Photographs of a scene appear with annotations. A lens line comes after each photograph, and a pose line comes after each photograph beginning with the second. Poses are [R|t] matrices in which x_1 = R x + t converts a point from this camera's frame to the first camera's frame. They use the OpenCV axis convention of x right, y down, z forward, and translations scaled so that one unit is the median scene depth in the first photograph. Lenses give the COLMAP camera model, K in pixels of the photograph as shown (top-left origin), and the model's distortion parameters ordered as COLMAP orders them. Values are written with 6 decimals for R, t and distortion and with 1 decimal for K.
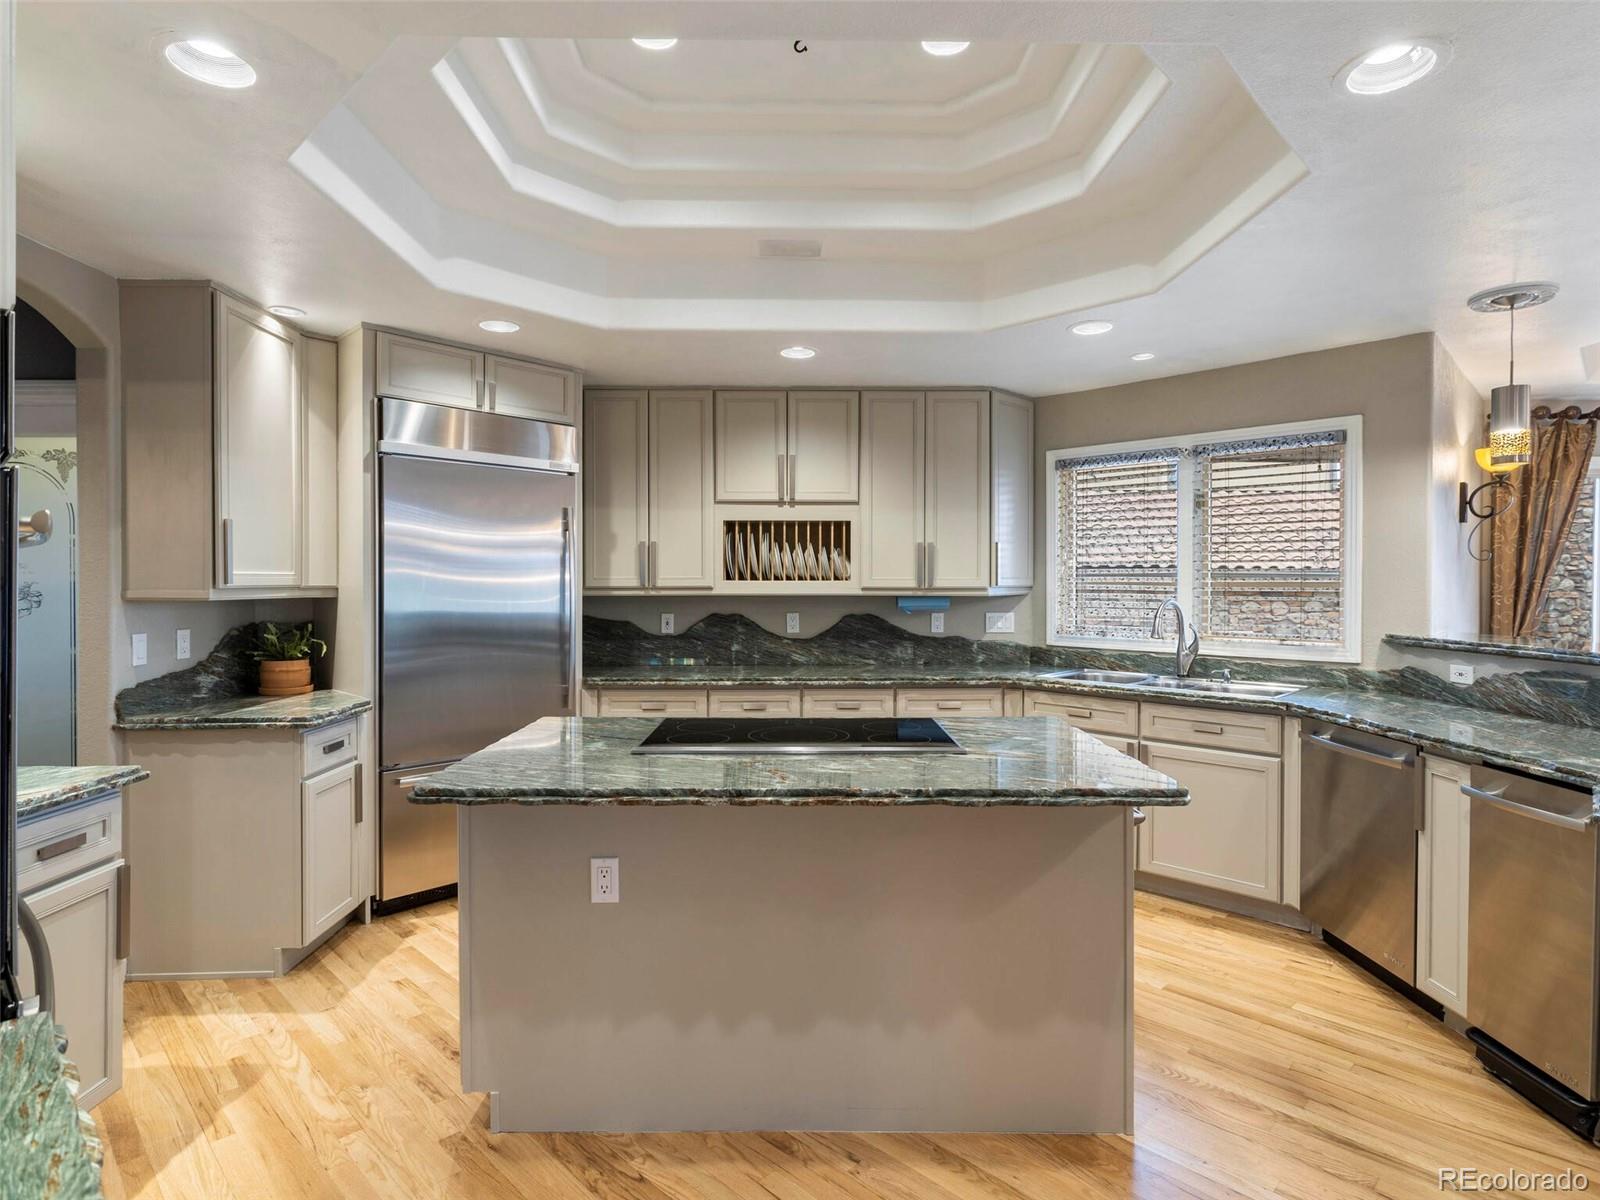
lens RADIAL K [[889.1, 0, 801.4], [0, 889.1, 592.0], [0, 0, 1]] dist [-0.003972, 0.001508]
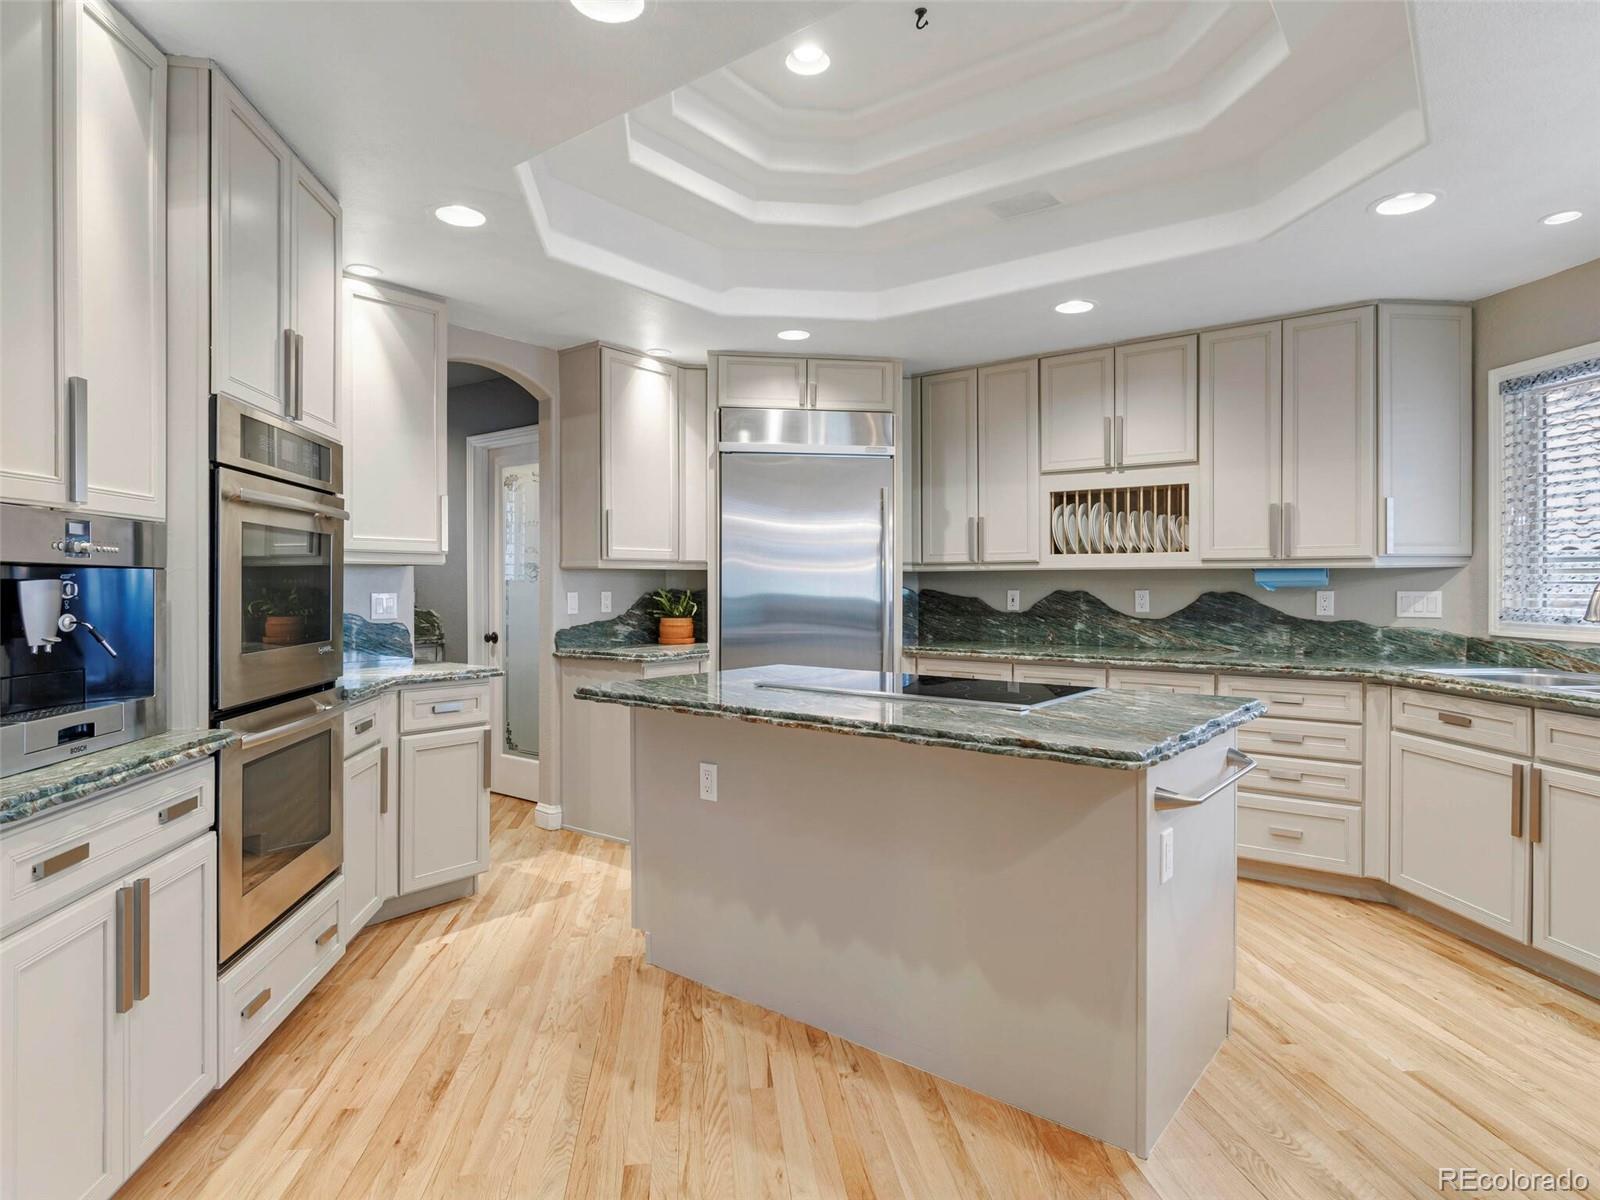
lens RADIAL K [[950.5, 0, 800.0], [0, 950.5, 600.0], [0, 0, 1]] dist [-0.040494, 0.029309]
pose [[0.759528, 0.008363, -0.650421, 0.422779], [-0.008753, 0.999958, 0.002636, 0.040869], [0.650415, 0.003691, 0.759570, 0.052122]]
